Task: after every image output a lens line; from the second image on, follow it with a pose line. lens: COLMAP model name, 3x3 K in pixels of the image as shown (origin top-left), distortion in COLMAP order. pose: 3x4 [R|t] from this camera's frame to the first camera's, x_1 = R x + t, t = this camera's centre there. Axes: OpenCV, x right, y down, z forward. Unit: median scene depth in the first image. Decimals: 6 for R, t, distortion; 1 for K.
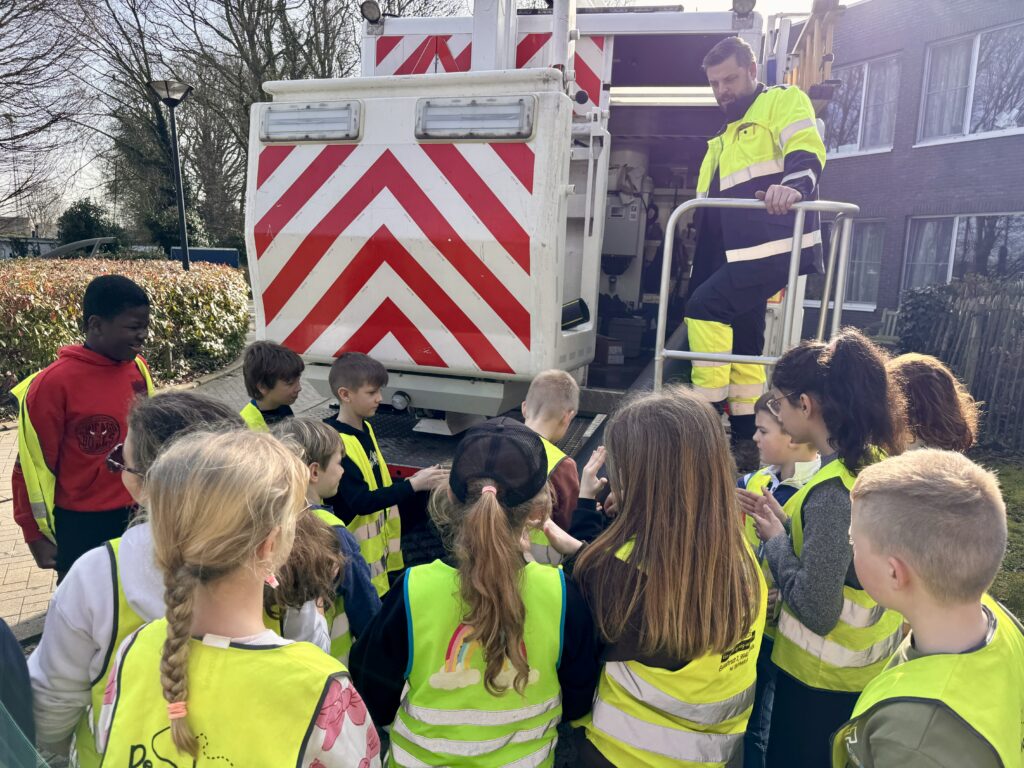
lens RADIAL K [[709.4, 0, 512.3], [0, 709.4, 383.9], [0, 0, 1]] dist [0.019963, -0.038658]
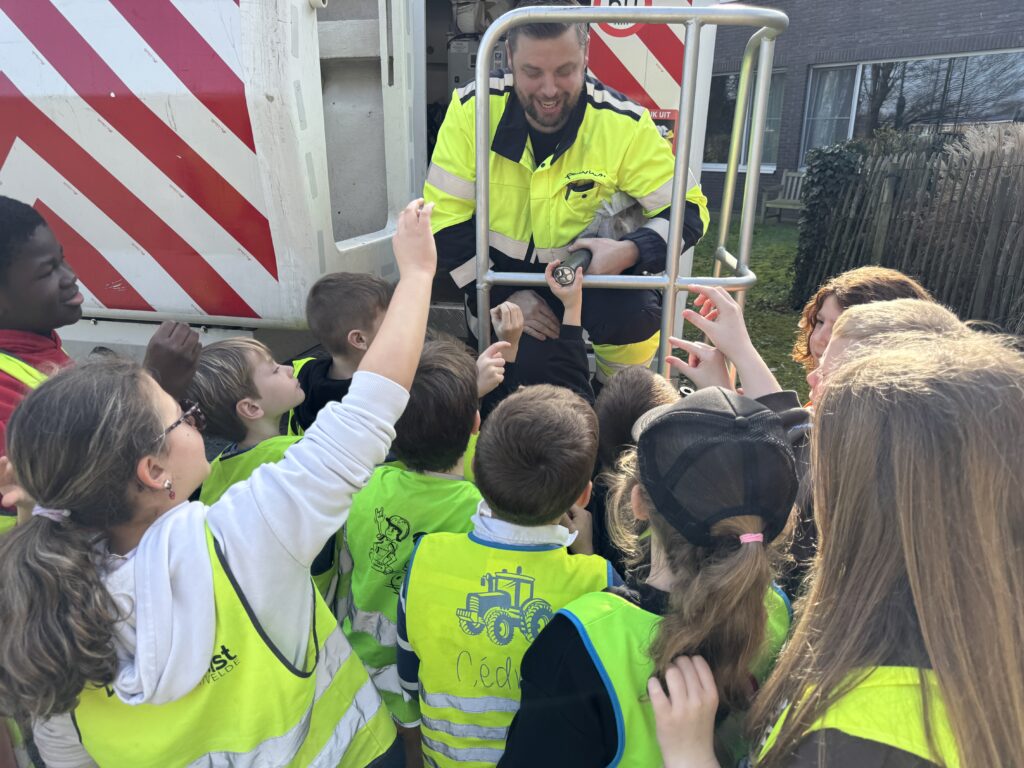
lens RADIAL K [[709.4, 0, 503.7], [0, 709.4, 385.8], [0, 0, 1]] dist [0.019963, -0.038658]
pose [[0.991259, -0.075459, 0.108223, 0.121268], [0.055569, 0.982774, 0.176260, -0.044872], [-0.119659, -0.168705, 0.978376, 0.289332]]
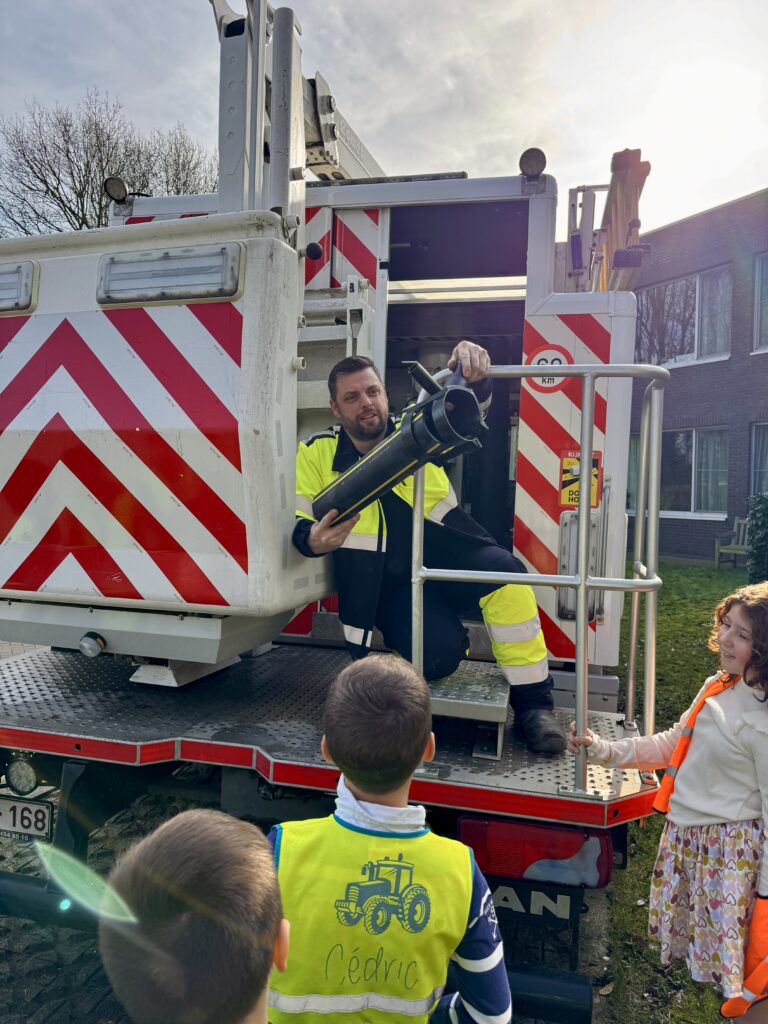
lens RADIAL K [[709.4, 0, 383.3], [0, 709.4, 516.8], [0, 0, 1]] dist [0.019963, -0.038658]
pose [[0.999588, -0.024156, 0.015508, 0.129685], [0.025863, 0.992260, -0.121456, -0.010466], [-0.012454, 0.121807, 0.992476, 0.210715]]
